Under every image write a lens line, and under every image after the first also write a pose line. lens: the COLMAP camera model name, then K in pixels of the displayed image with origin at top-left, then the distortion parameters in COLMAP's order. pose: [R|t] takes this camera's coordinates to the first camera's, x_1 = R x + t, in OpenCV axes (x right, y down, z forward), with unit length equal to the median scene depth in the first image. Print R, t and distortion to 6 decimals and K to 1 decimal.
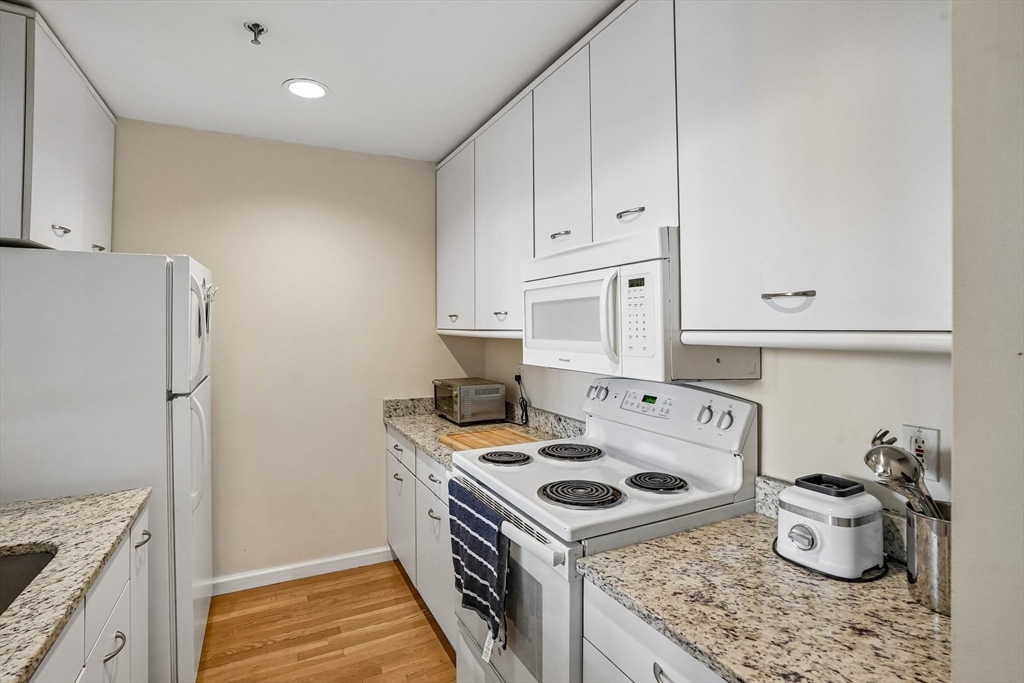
lens RADIAL K [[505.8, 0, 512.2], [0, 505.8, 314.7], [0, 0, 1]] dist [-0.051304, 0.024466]
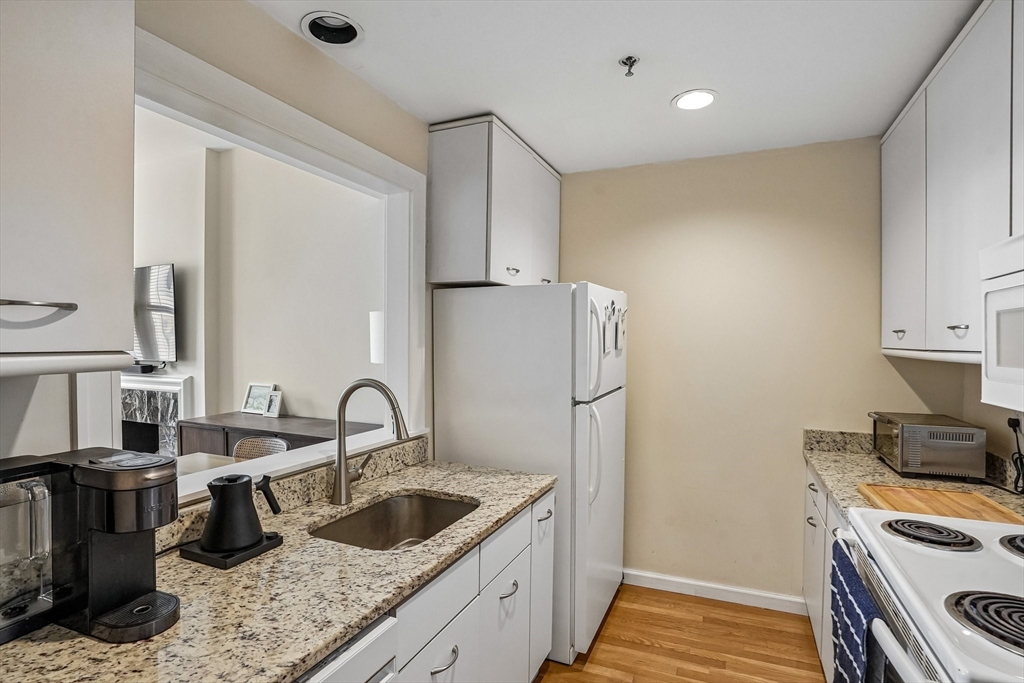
lens RADIAL K [[508.9, 0, 512.0], [0, 508.9, 341.5], [0, 0, 1]] dist [-0.054059, 0.026056]
pose [[0.642039, 0.004329, -0.766660, 0.109963], [0.012402, 0.999795, 0.016032, -0.001891], [0.766571, -0.019802, 0.641854, 0.086902]]
